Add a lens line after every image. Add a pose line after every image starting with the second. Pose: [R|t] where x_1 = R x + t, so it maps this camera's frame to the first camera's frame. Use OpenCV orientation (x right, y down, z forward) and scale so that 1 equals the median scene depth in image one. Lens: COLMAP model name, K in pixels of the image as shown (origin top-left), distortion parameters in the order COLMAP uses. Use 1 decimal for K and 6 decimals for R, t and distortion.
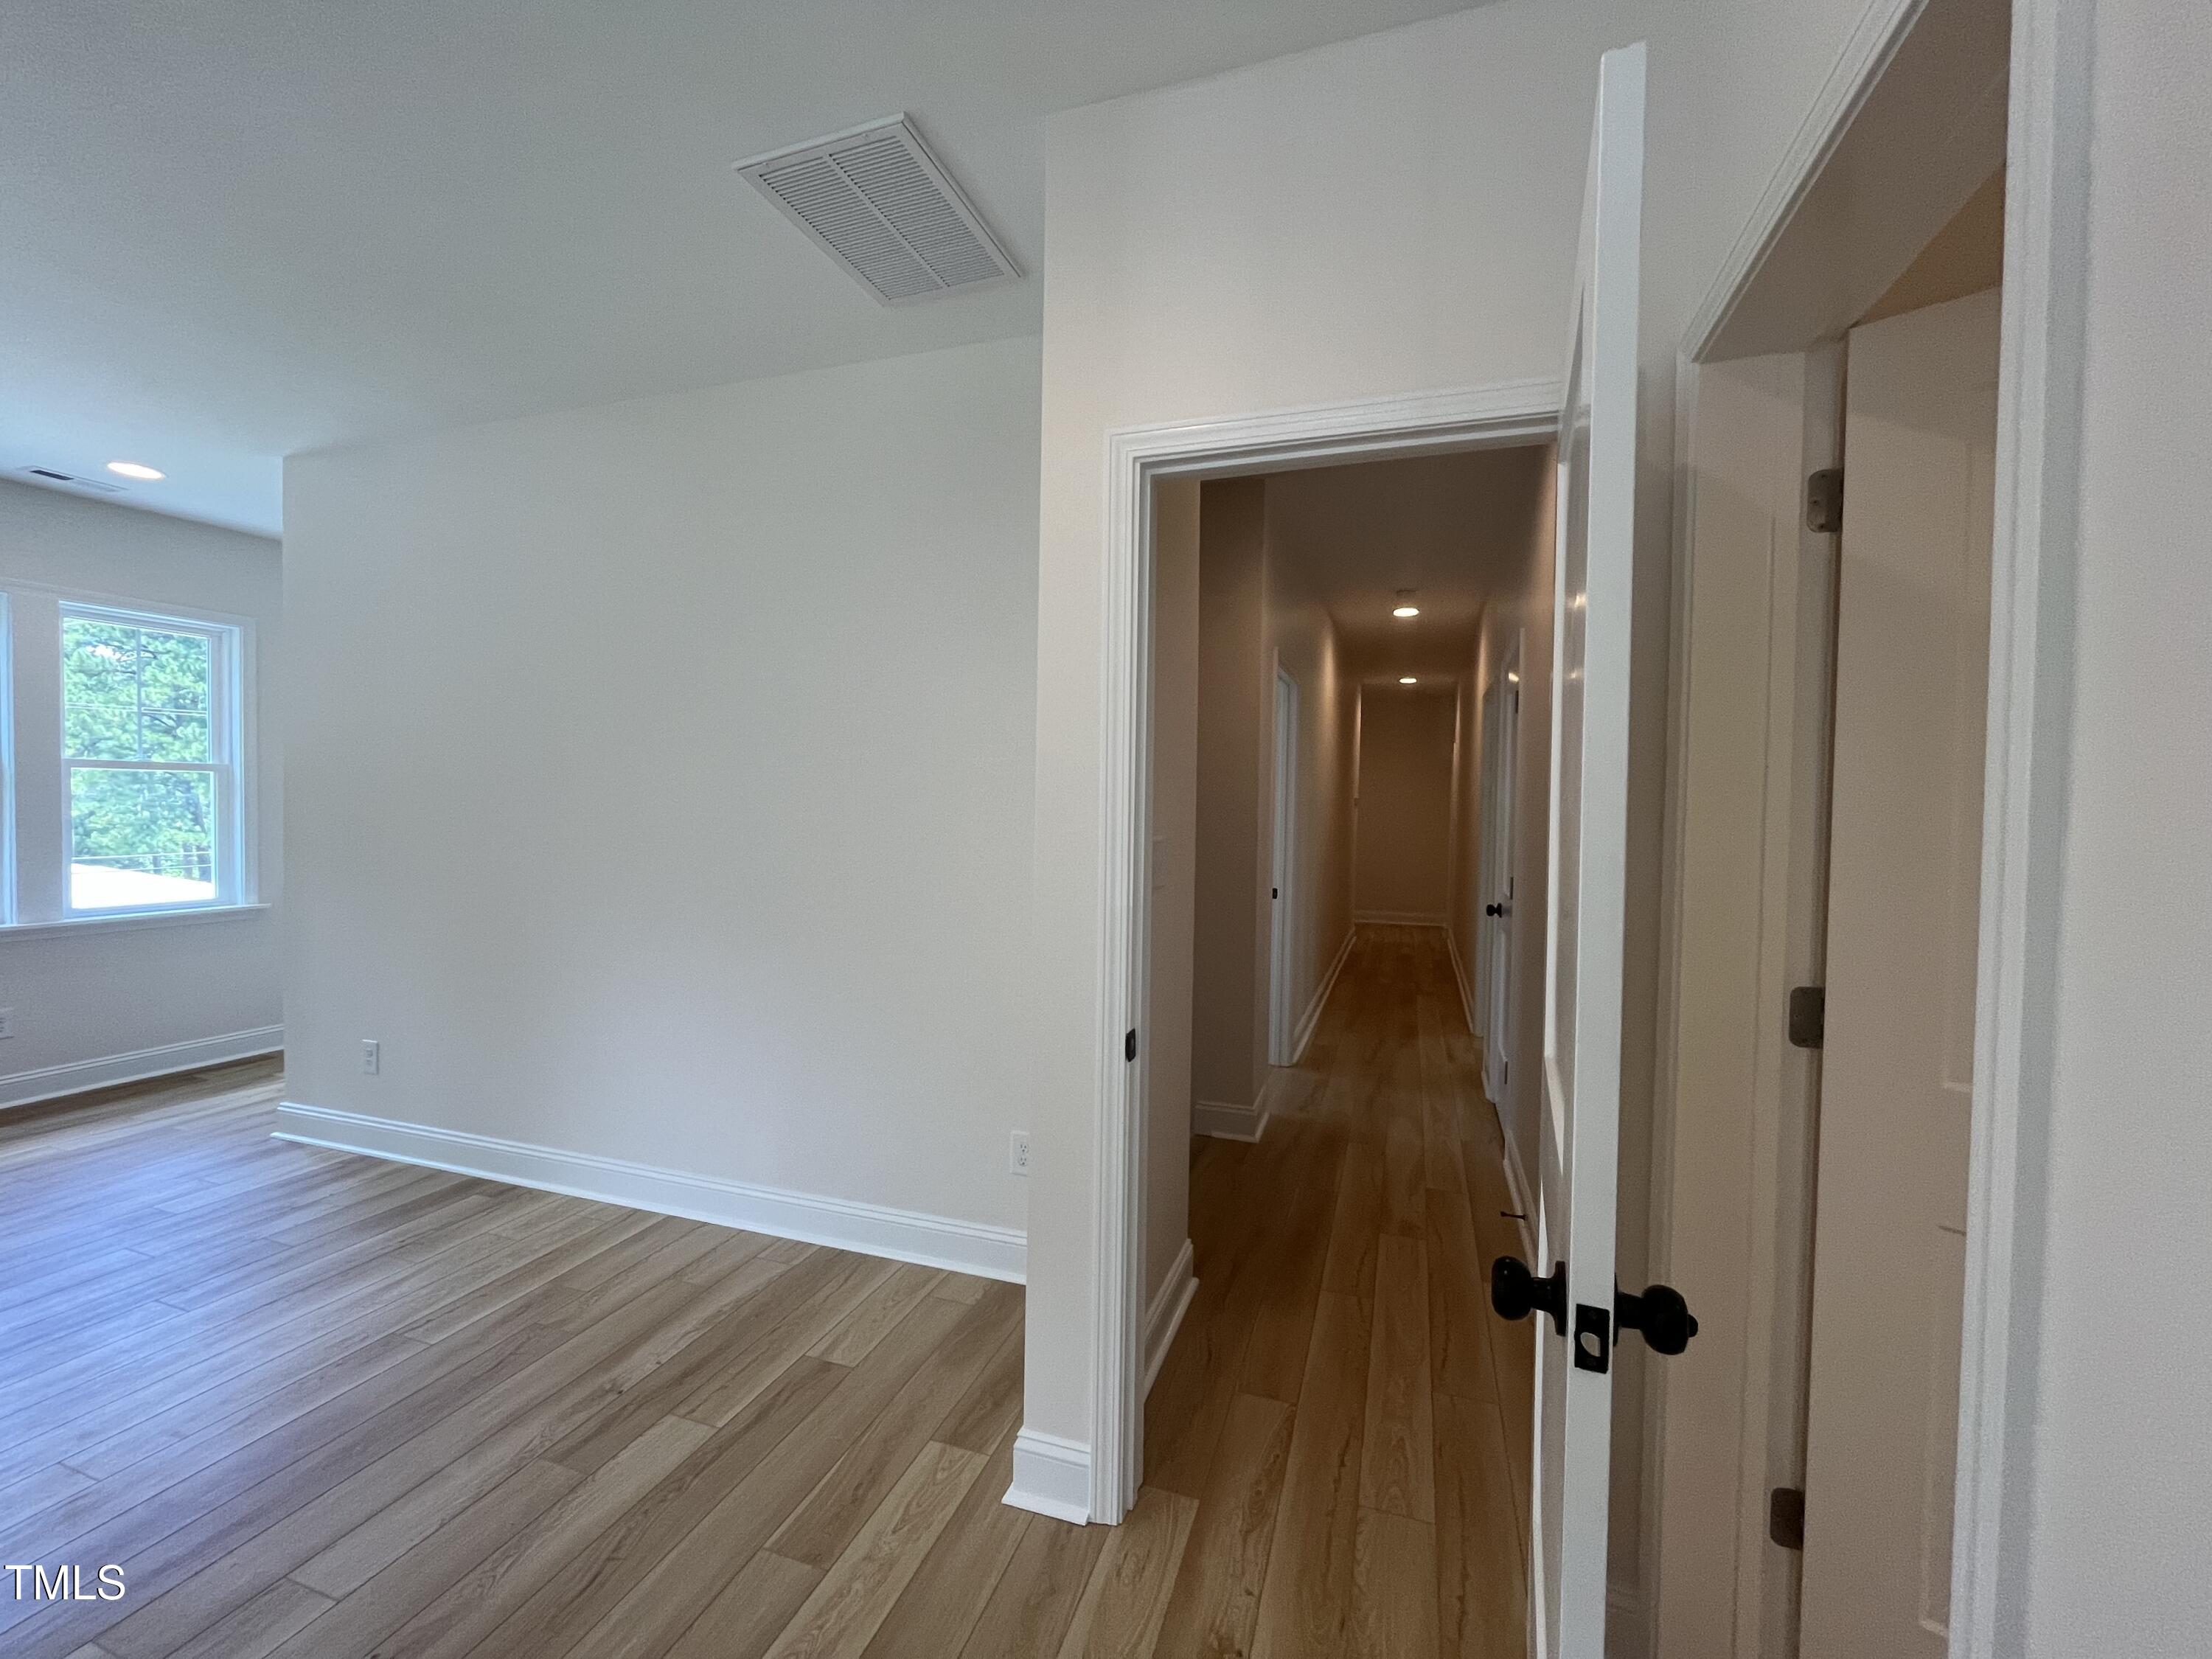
lens RADIAL K [[905.4, 0, 1096.3], [0, 905.4, 819.6], [0, 0, 1]] dist [0.001643, -0.000112]
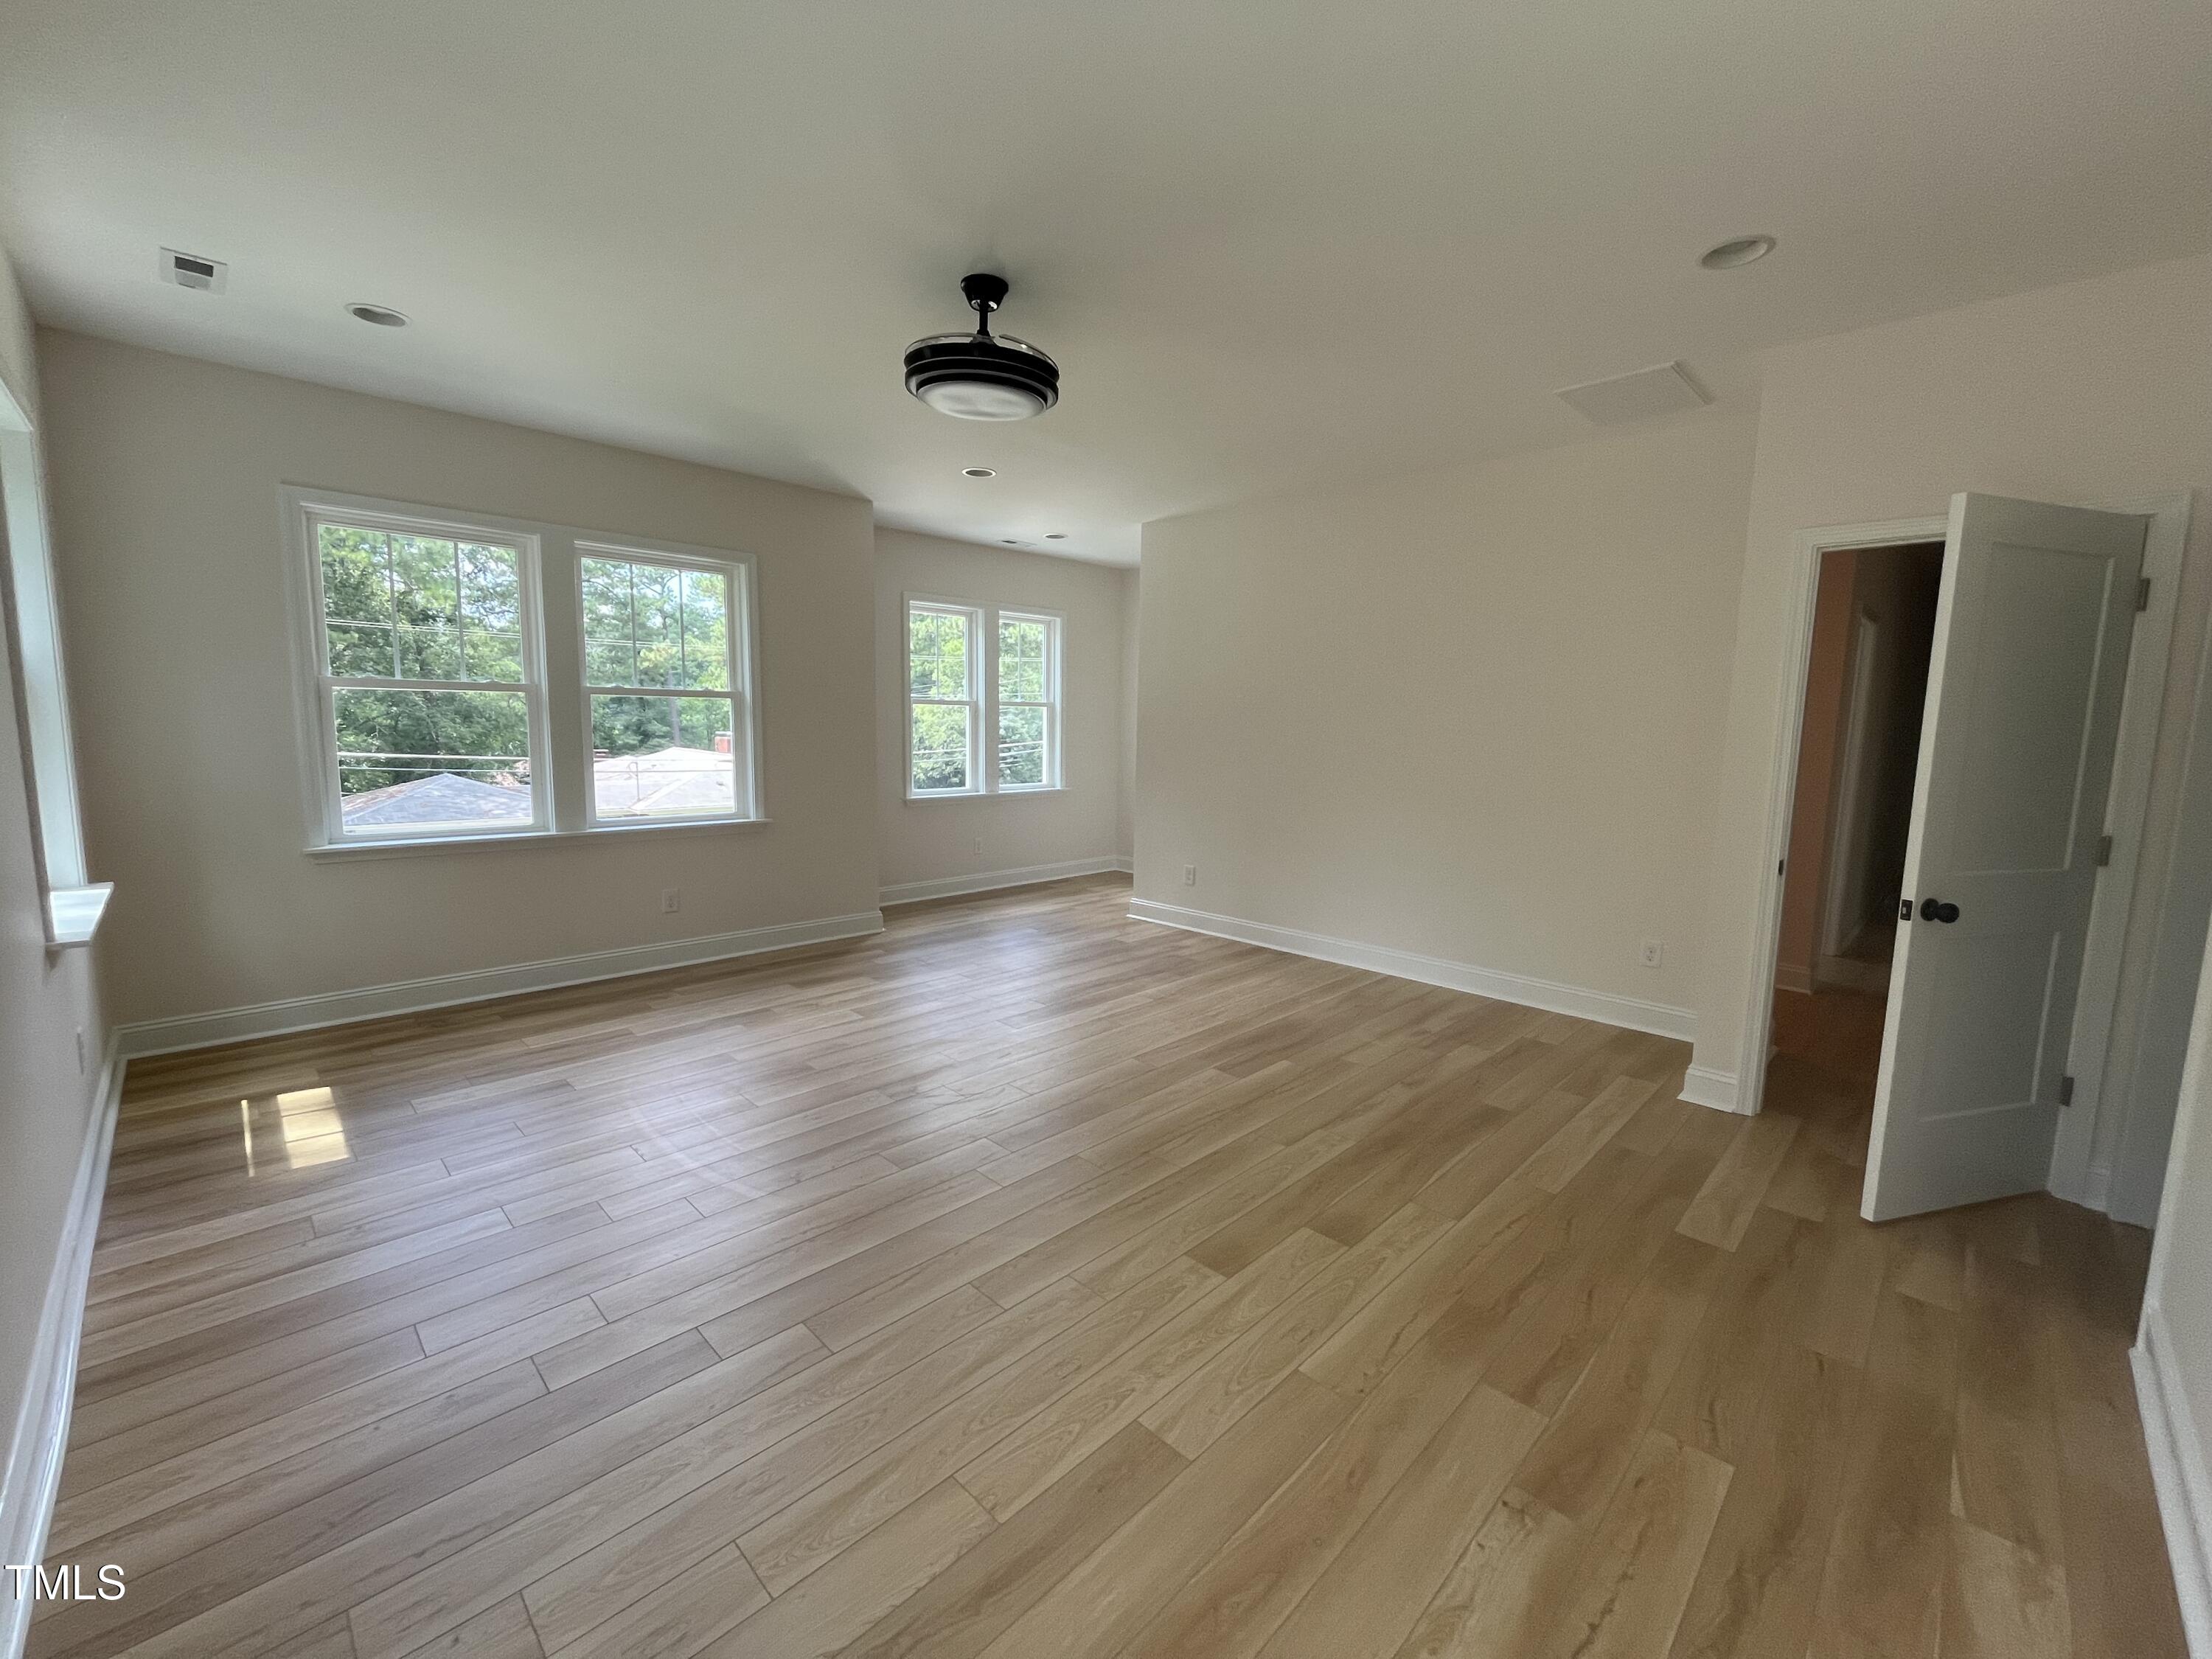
lens RADIAL K [[905.4, 0, 1103.2], [0, 905.4, 823.2], [0, 0, 1]] dist [0.001643, -0.000112]
pose [[0.904486, 0.050499, -0.423502, -0.345824], [-0.010488, 0.995299, 0.096282, -0.003862], [0.426373, -0.082645, 0.900764, -0.992970]]
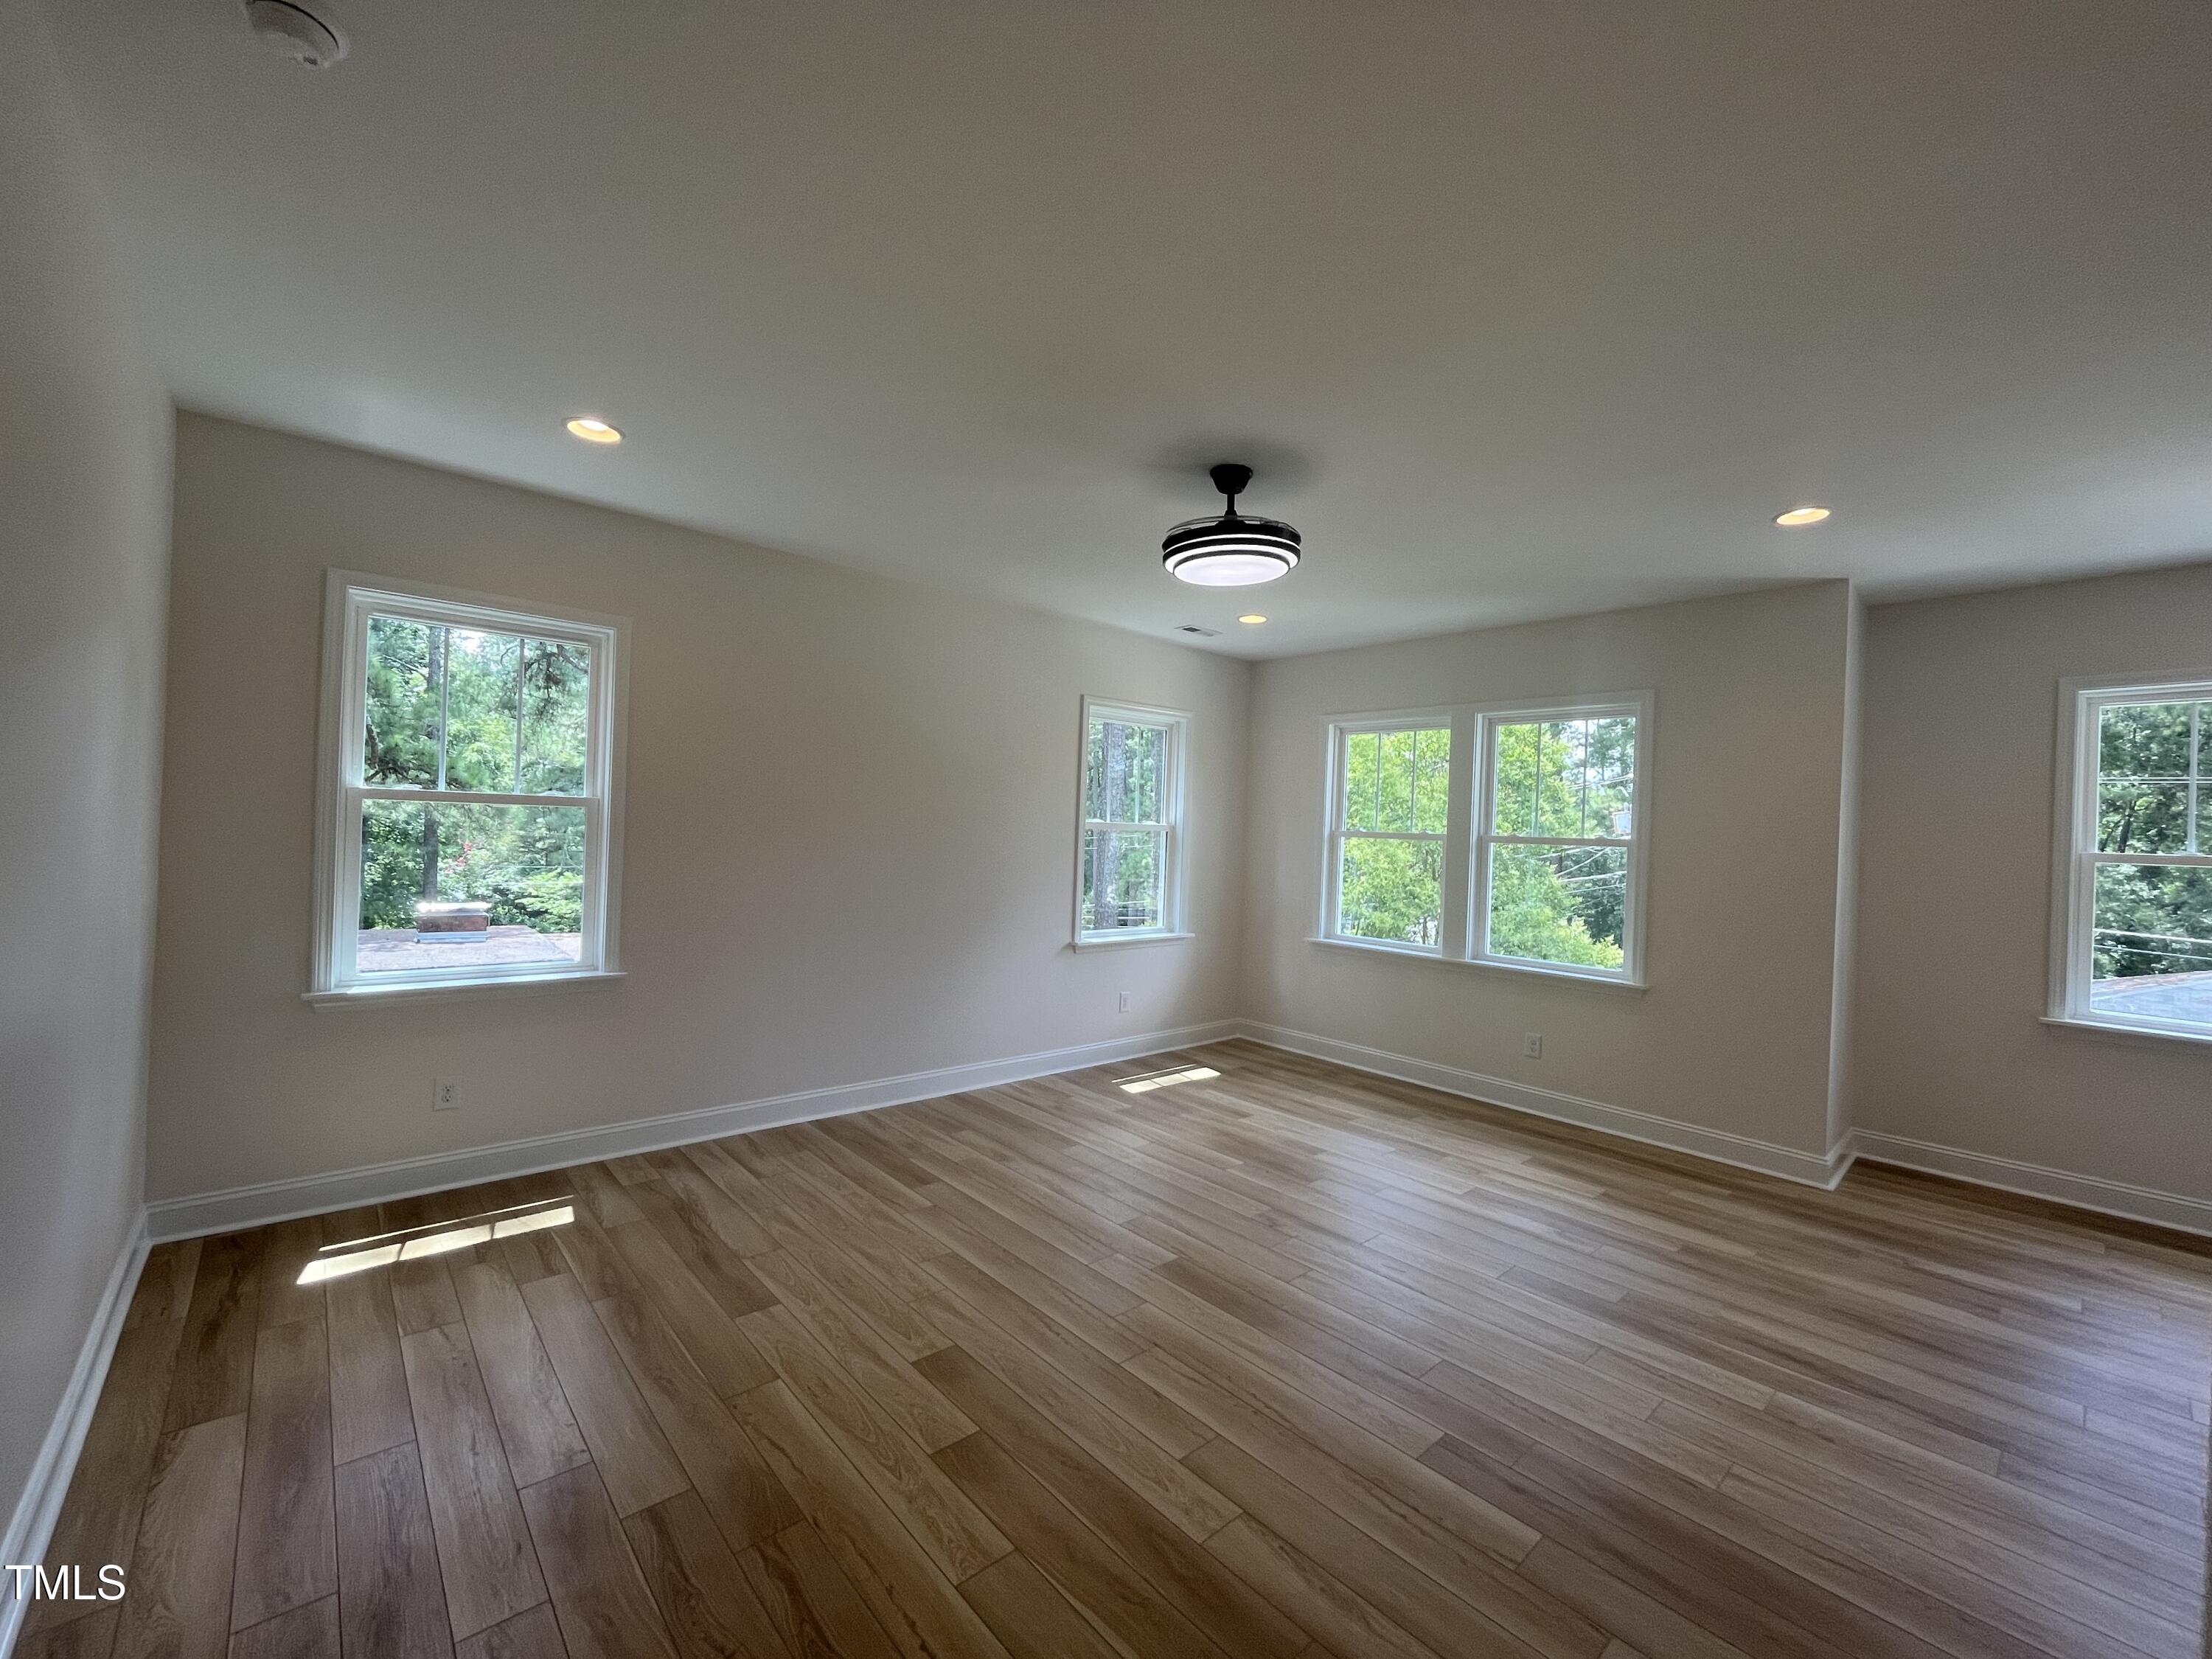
lens RADIAL K [[905.4, 0, 1106.4], [0, 905.4, 828.7], [0, 0, 1]] dist [0.001643, -0.000112]
pose [[-0.488668, -0.036096, -0.871723, 0.274905], [-0.052471, 0.998551, -0.011933, -0.043032], [0.870891, 0.039909, -0.489854, 0.769492]]
